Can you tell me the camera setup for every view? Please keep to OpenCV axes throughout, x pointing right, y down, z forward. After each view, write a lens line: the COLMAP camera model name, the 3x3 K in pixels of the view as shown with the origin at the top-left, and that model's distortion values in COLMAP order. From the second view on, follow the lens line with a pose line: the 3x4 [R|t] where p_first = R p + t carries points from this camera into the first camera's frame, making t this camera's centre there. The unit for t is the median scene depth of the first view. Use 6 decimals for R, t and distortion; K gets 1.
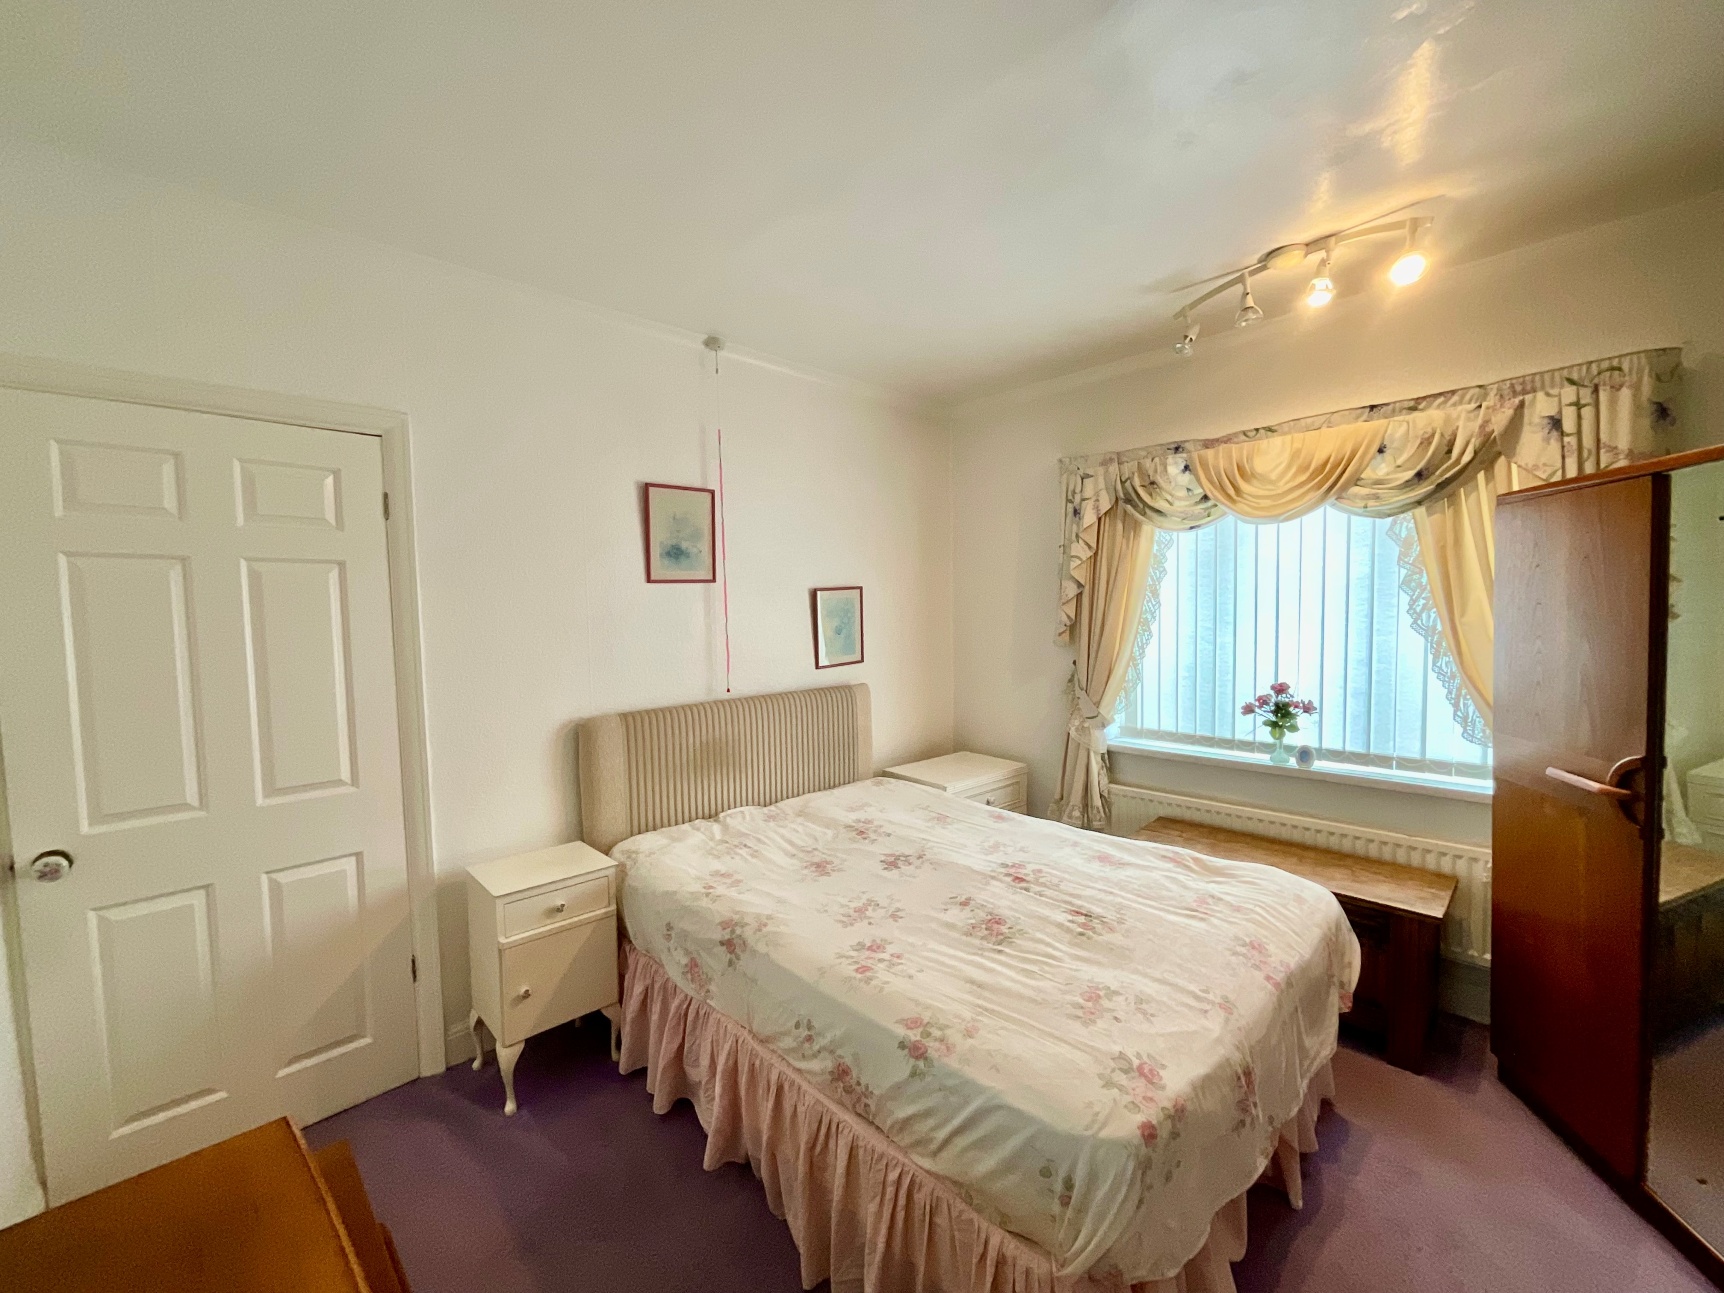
lens RADIAL K [[704.2, 0, 885.0], [0, 704.2, 643.4], [0, 0, 1]] dist [0.001353, 0.000748]
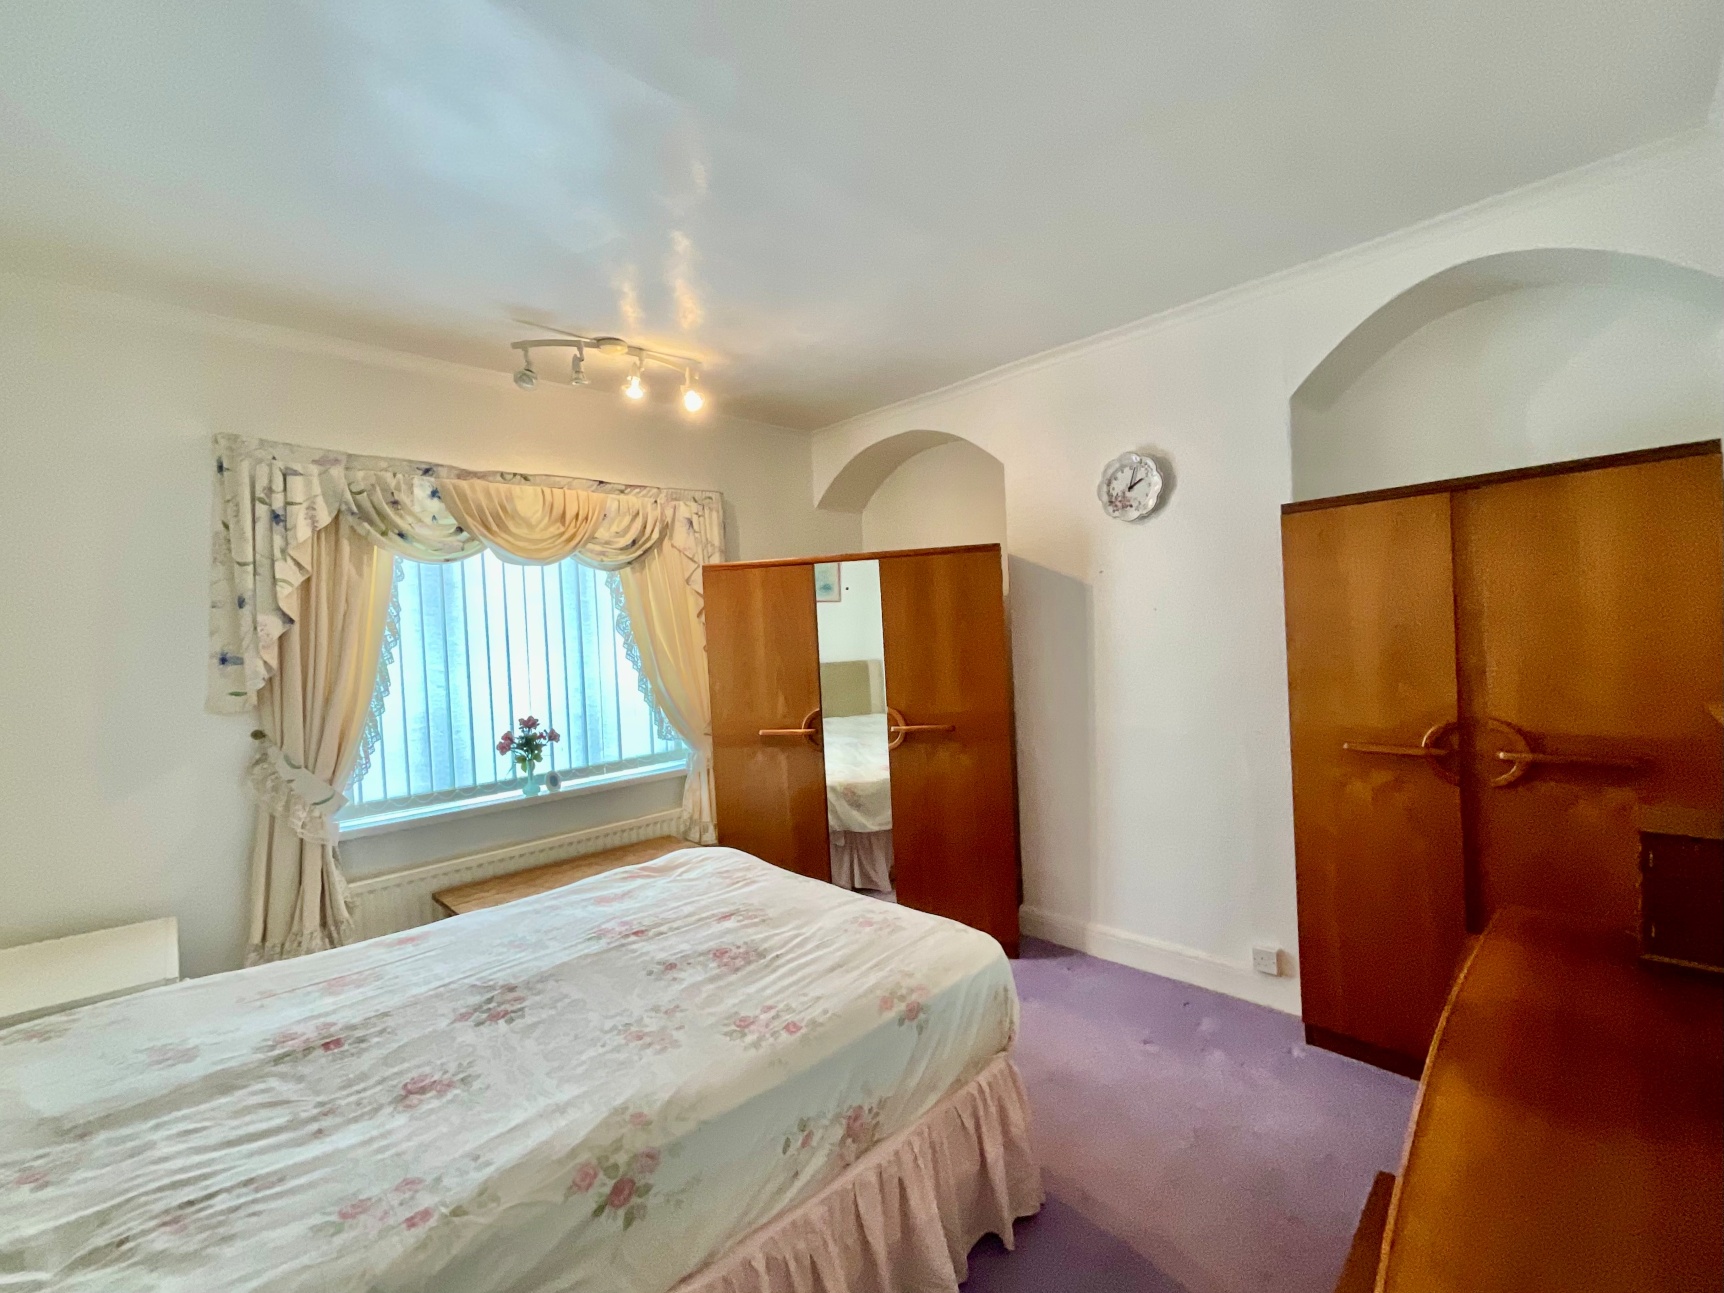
lens RADIAL K [[704.2, 0, 885.0], [0, 704.2, 643.4], [0, 0, 1]] dist [0.001353, 0.000748]
pose [[0.017209, 0.000280, 0.999852, -0.571367], [0.101289, 0.994855, -0.002022, 0.002919], [-0.994708, 0.101309, 0.017092, 0.523807]]
